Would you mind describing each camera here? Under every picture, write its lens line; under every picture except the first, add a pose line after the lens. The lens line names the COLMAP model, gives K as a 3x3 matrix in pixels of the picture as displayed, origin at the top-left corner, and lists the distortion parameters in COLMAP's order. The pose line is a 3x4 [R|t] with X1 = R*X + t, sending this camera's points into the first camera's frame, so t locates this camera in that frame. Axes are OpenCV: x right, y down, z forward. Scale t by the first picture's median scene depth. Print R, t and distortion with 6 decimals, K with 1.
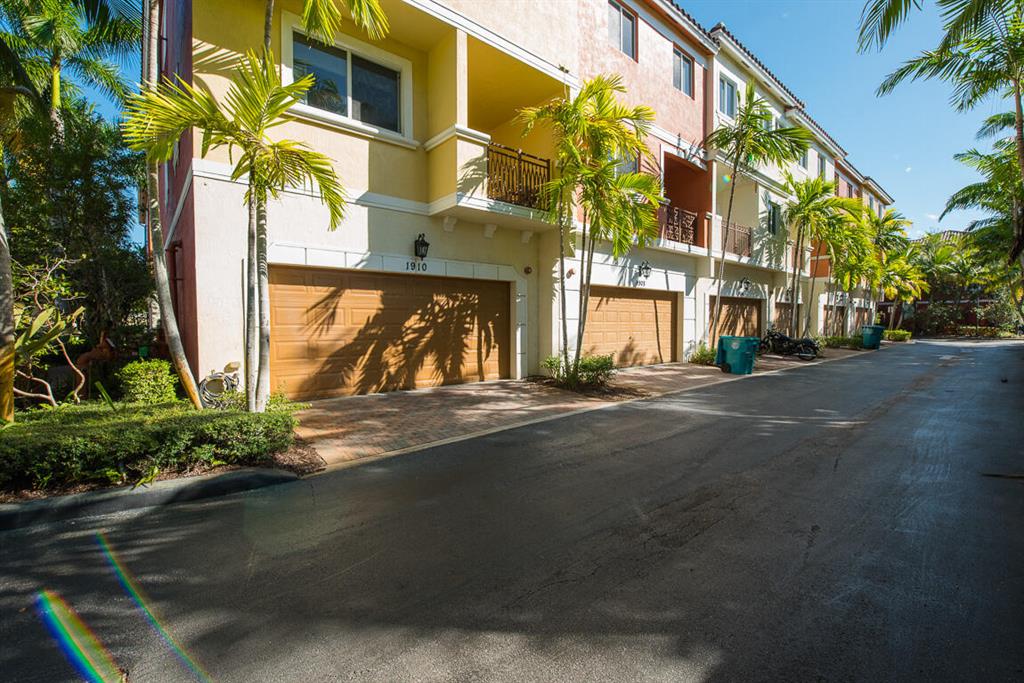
lens RADIAL K [[437.1, 0, 511.2], [0, 437.1, 337.8], [0, 0, 1]] dist [-0.005558, -0.000135]
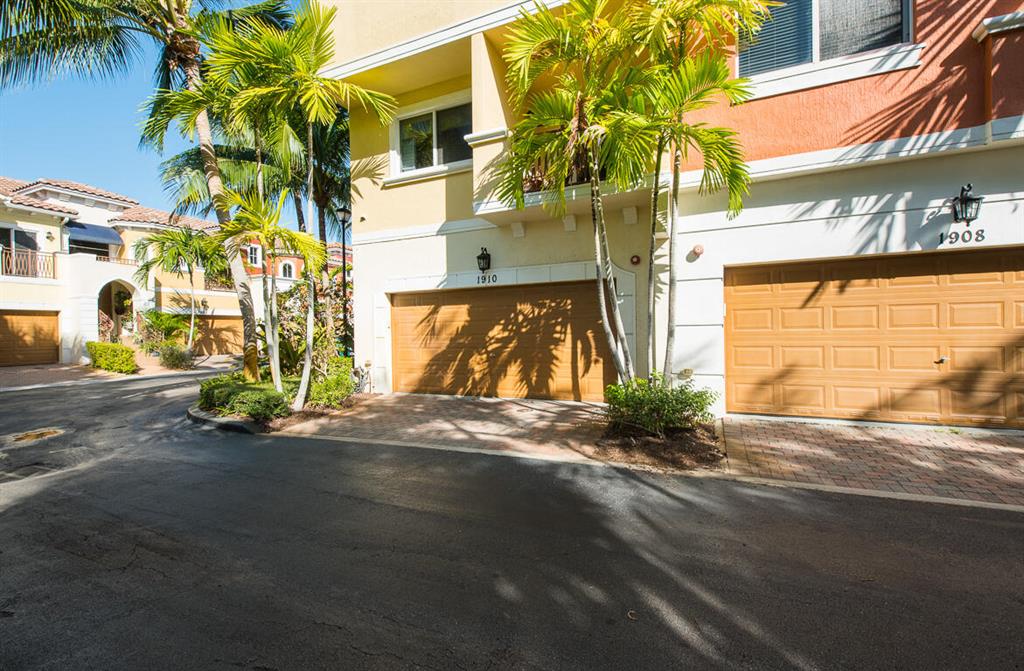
lens RADIAL K [[437.8, 0, 512.7], [0, 437.8, 332.2], [0, 0, 1]] dist [0.016157, -0.002319]
pose [[0.431271, 0.002431, -0.902219, 0.716736], [-0.012671, 0.999914, -0.003363, -0.032542], [0.902133, 0.012882, 0.431265, 0.580172]]
